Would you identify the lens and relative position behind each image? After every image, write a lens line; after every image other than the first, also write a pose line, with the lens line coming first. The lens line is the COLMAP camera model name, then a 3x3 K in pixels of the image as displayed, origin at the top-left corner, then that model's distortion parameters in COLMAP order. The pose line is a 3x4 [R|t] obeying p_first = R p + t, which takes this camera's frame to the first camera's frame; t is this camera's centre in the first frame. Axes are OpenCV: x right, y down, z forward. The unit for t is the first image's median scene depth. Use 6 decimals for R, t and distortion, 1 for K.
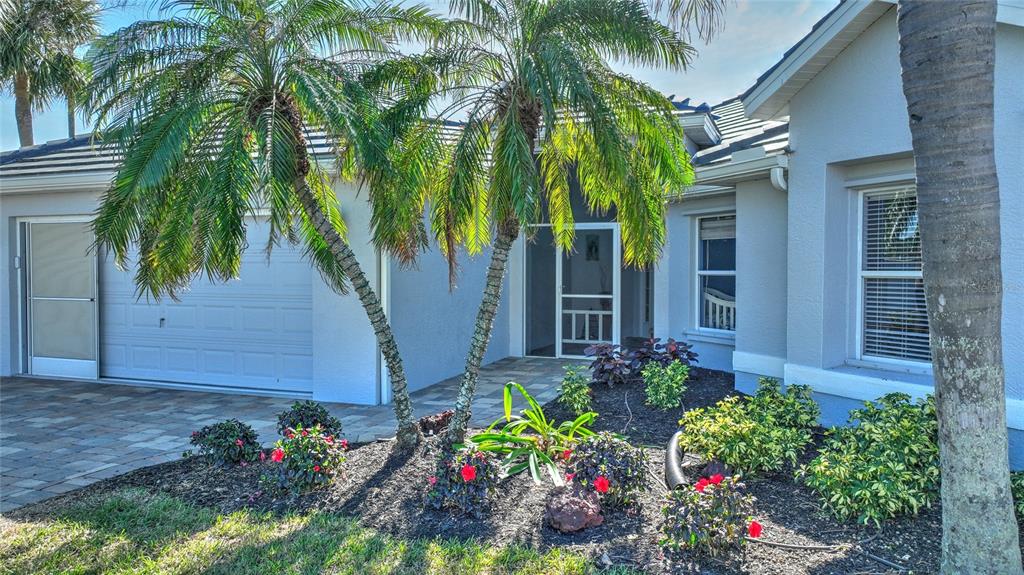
lens RADIAL K [[713.0, 0, 515.6], [0, 713.0, 292.2], [0, 0, 1]] dist [0.014703, -0.002156]
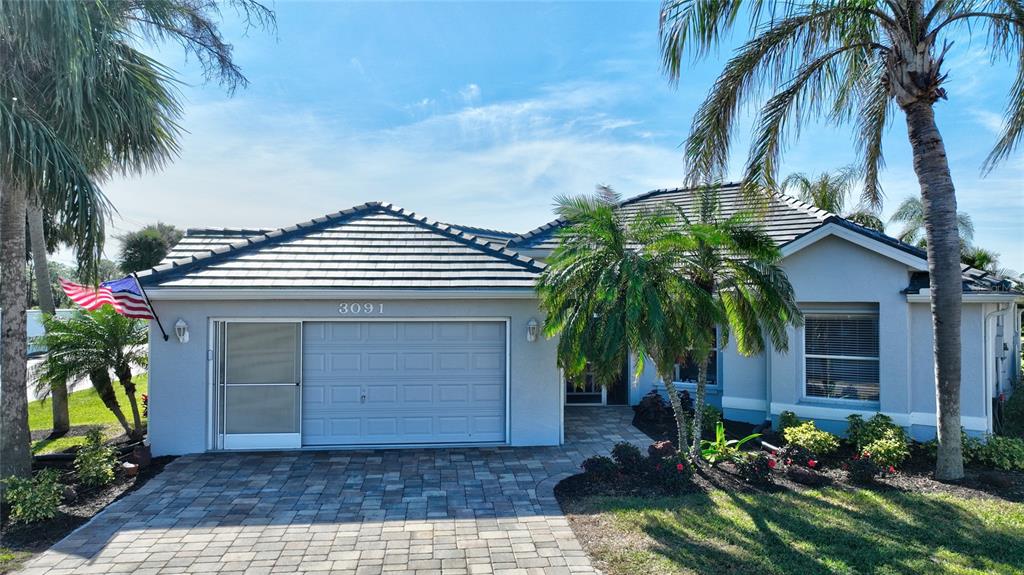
lens RADIAL K [[713.0, 0, 515.6], [0, 713.0, 292.2], [0, 0, 1]] dist [0.014703, -0.002156]
pose [[0.889273, 0.008496, 0.457297, -1.035727], [0.014248, 0.998828, -0.046264, -0.109826], [-0.457154, 0.047657, 0.888110, -0.373332]]
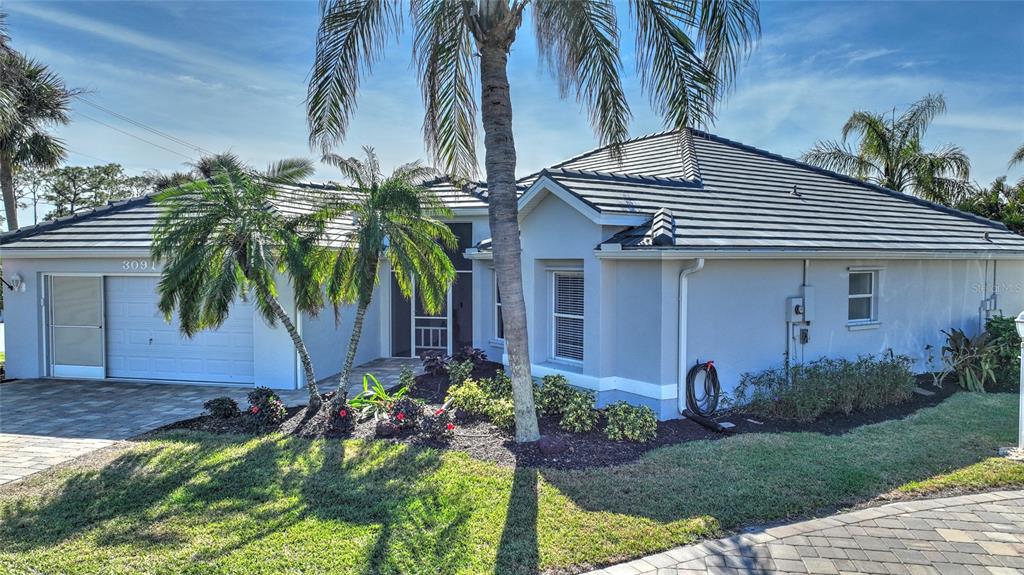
lens RADIAL K [[713.0, 0, 515.6], [0, 713.0, 292.2], [0, 0, 1]] dist [0.014703, -0.002156]
pose [[0.990745, -0.007036, 0.135557, 0.105218], [0.005314, 0.999901, 0.013061, -0.100335], [-0.135636, -0.012220, 0.990683, -0.807457]]
